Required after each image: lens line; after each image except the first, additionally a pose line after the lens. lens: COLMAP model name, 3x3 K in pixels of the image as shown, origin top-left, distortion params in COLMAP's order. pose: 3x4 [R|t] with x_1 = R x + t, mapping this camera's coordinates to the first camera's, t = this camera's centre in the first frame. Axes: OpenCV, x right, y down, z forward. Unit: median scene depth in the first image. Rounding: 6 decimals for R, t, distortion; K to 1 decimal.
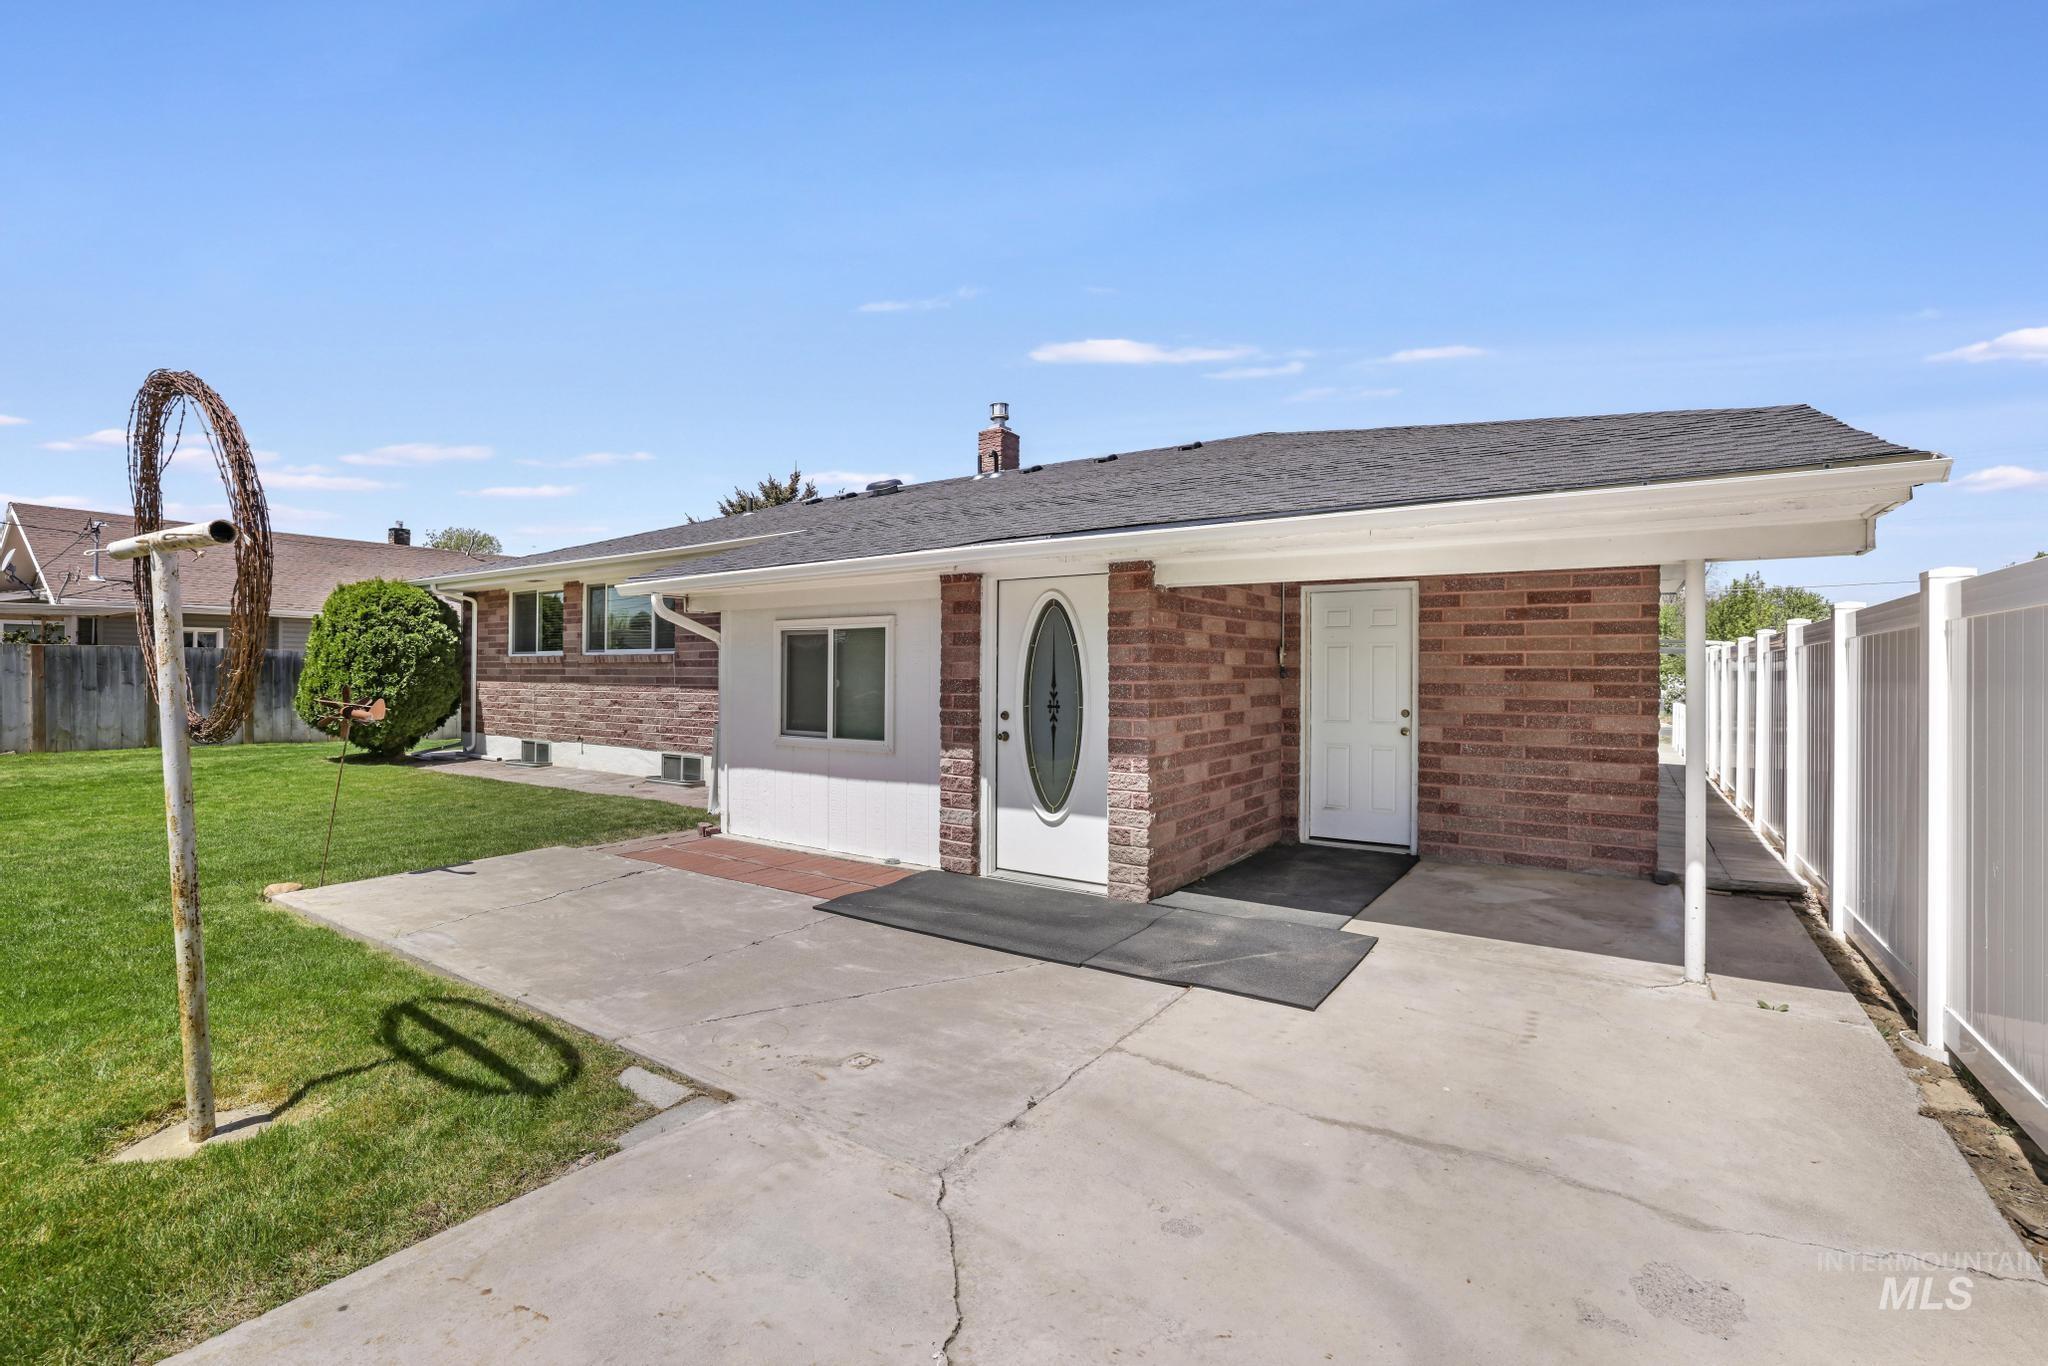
lens RADIAL K [[893.4, 0, 1021.5], [0, 893.4, 666.1], [0, 0, 1]] dist [-0.044072, 0.016416]
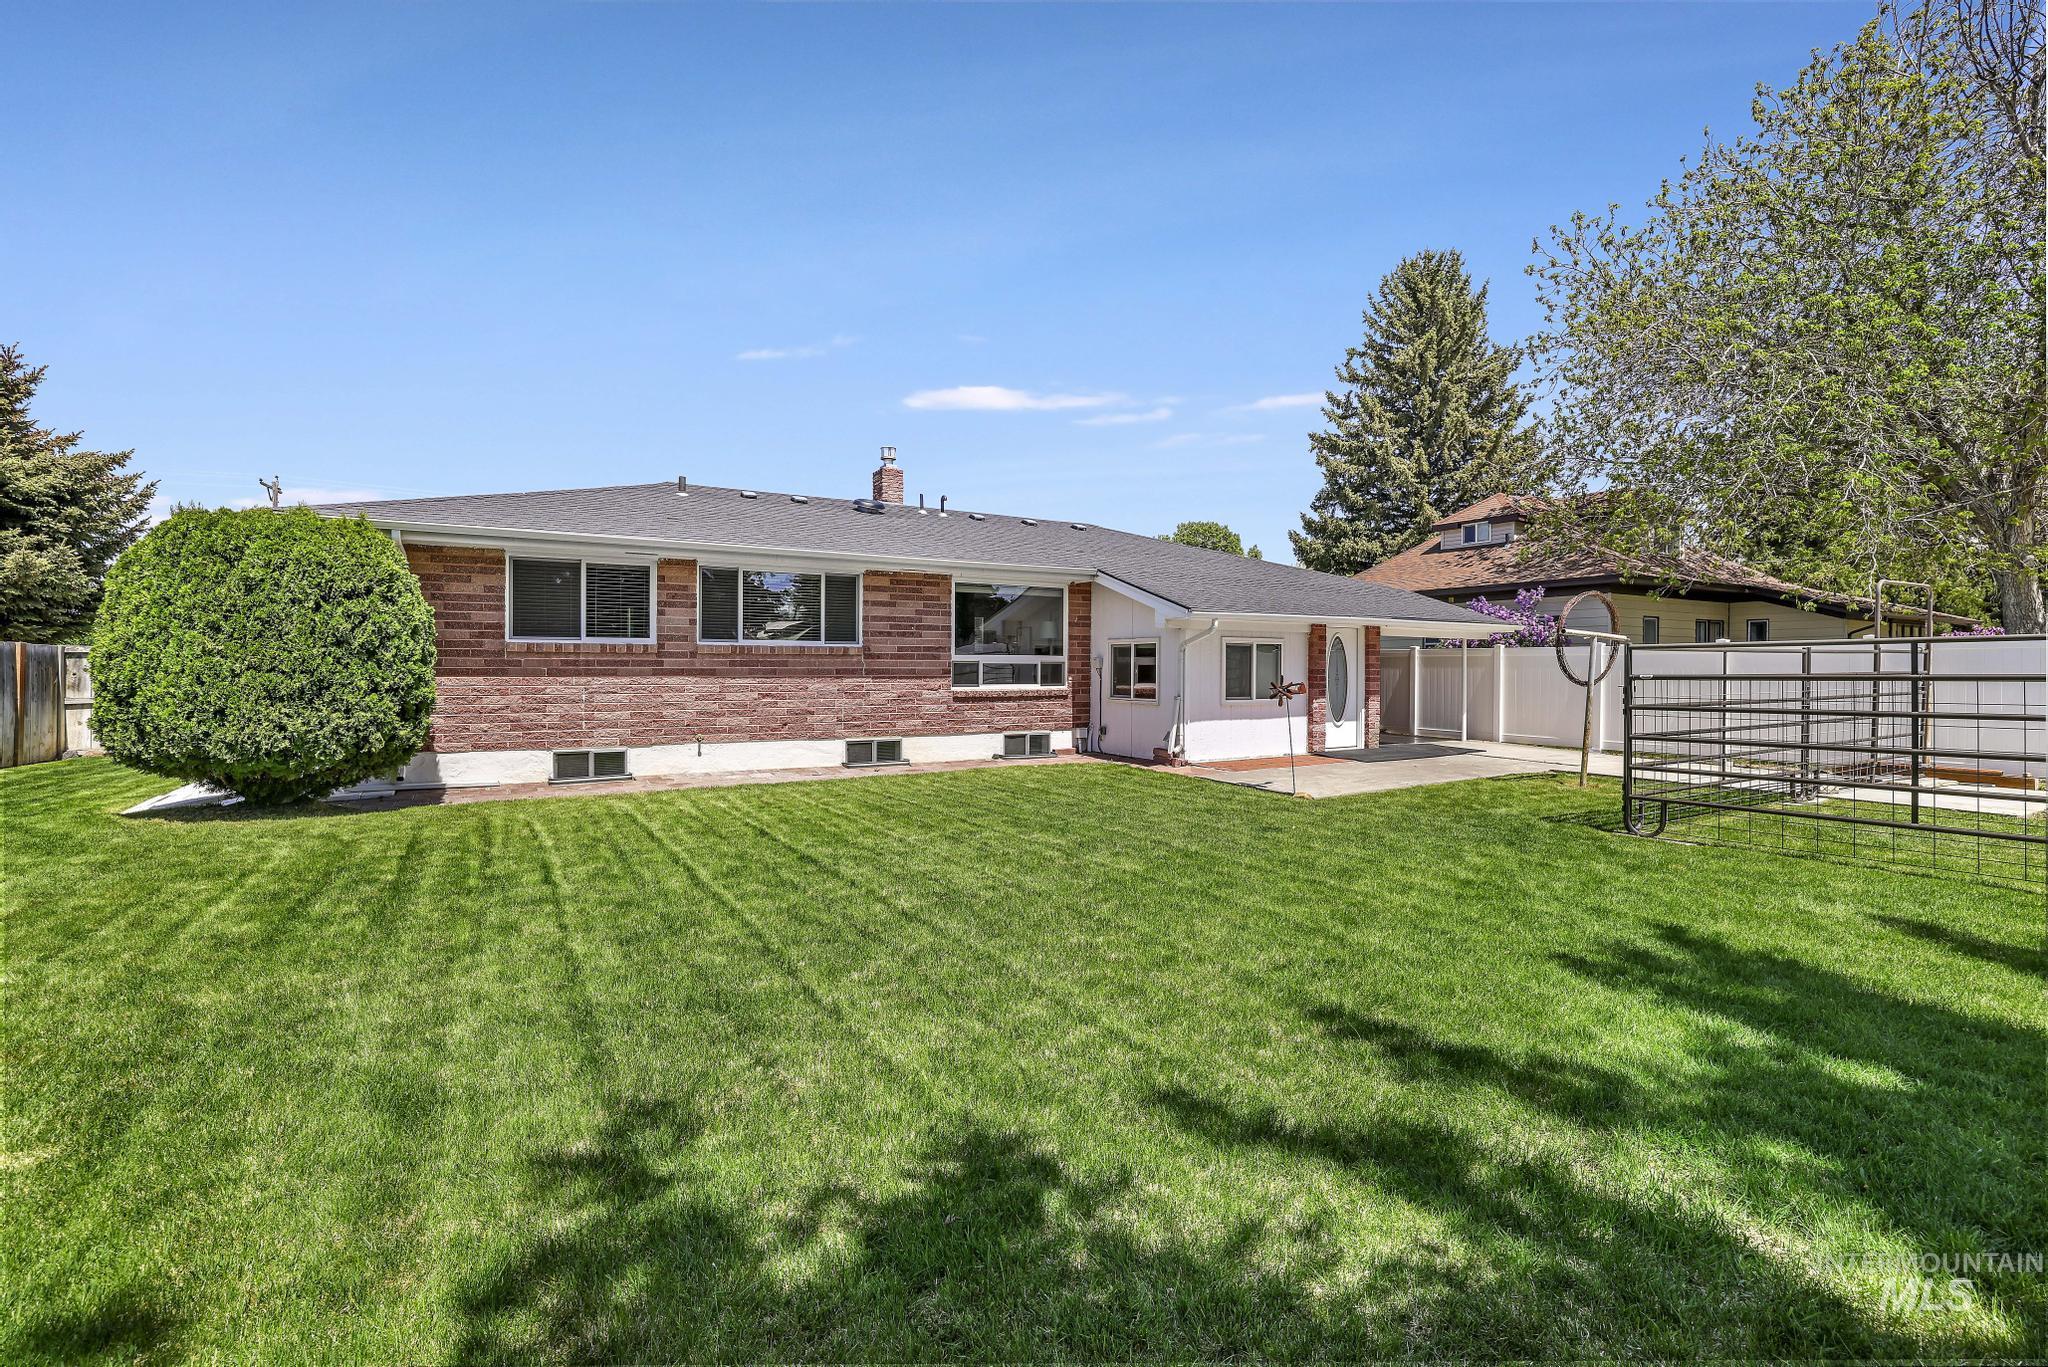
lens RADIAL K [[893.4, 0, 1021.5], [0, 893.4, 666.6], [0, 0, 1]] dist [-0.044072, 0.016416]
pose [[0.429007, -0.001672, 0.903299, -1.261477], [-0.010070, 0.999927, 0.006634, 0.000552], [-0.903245, -0.011942, 0.428959, 0.352514]]
